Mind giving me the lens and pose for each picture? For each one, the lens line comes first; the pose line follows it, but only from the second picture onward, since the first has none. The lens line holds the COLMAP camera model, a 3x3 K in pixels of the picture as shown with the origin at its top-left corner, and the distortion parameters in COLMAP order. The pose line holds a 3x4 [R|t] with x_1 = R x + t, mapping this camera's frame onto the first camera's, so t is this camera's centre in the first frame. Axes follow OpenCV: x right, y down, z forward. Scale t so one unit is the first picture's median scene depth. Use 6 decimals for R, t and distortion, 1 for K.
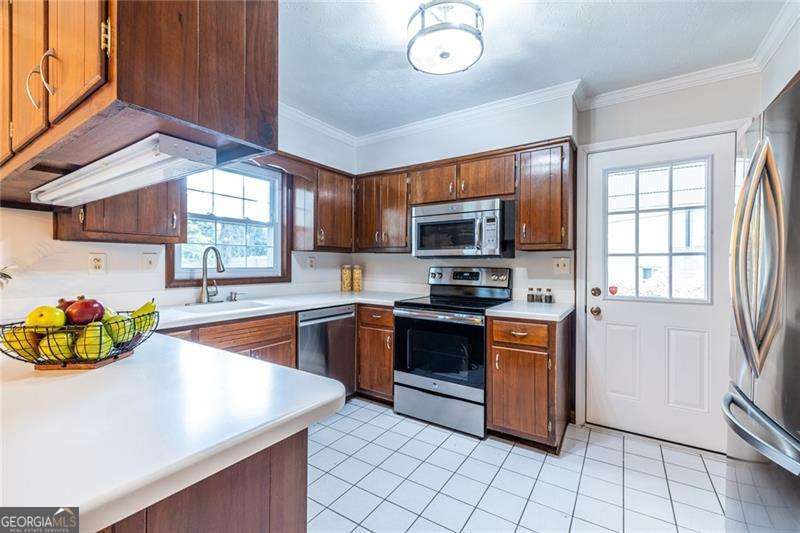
lens RADIAL K [[335.8, 0, 399.1], [0, 335.8, 268.4], [0, 0, 1]] dist [0.000859, 0.000131]
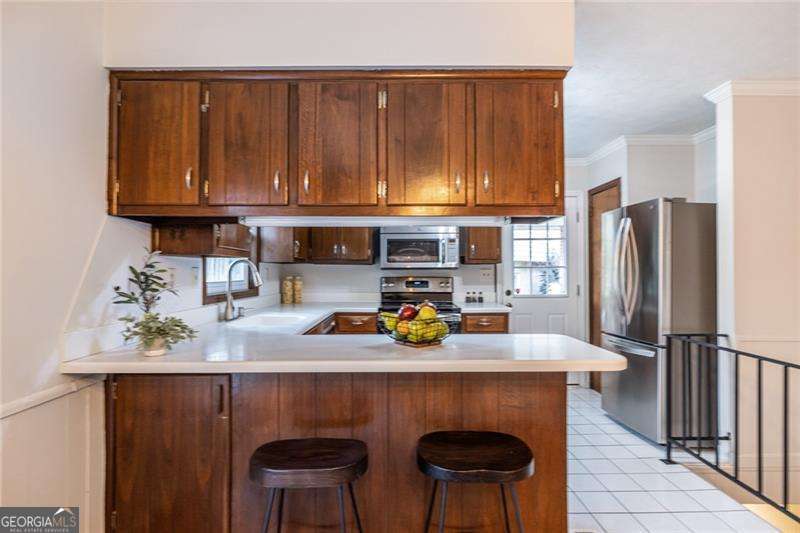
lens RADIAL K [[418.3, 0, 397.2], [0, 418.3, 260.0], [0, 0, 1]] dist [0.001937, -0.000466]
pose [[0.825018, 0.008470, 0.565043, -0.804710], [0.012932, 0.999343, -0.033863, -0.016607], [-0.564959, 0.035244, 0.824366, -0.213261]]
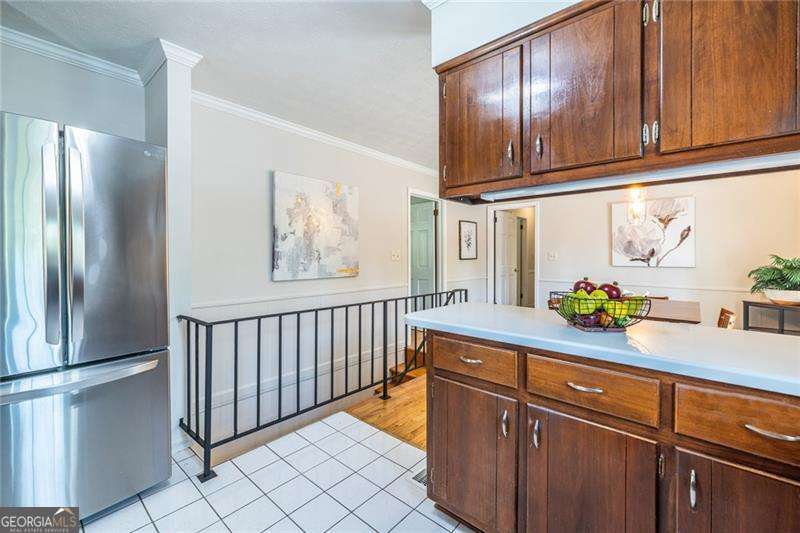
lens RADIAL K [[335.8, 0, 402.0], [0, 335.8, 253.8], [0, 0, 1]] dist [0.000859, 0.000131]
pose [[-0.990596, -0.009790, 0.136467, -0.134908], [-0.009008, 0.999939, 0.006341, -0.010252], [-0.136521, 0.005052, -0.990624, 0.923852]]
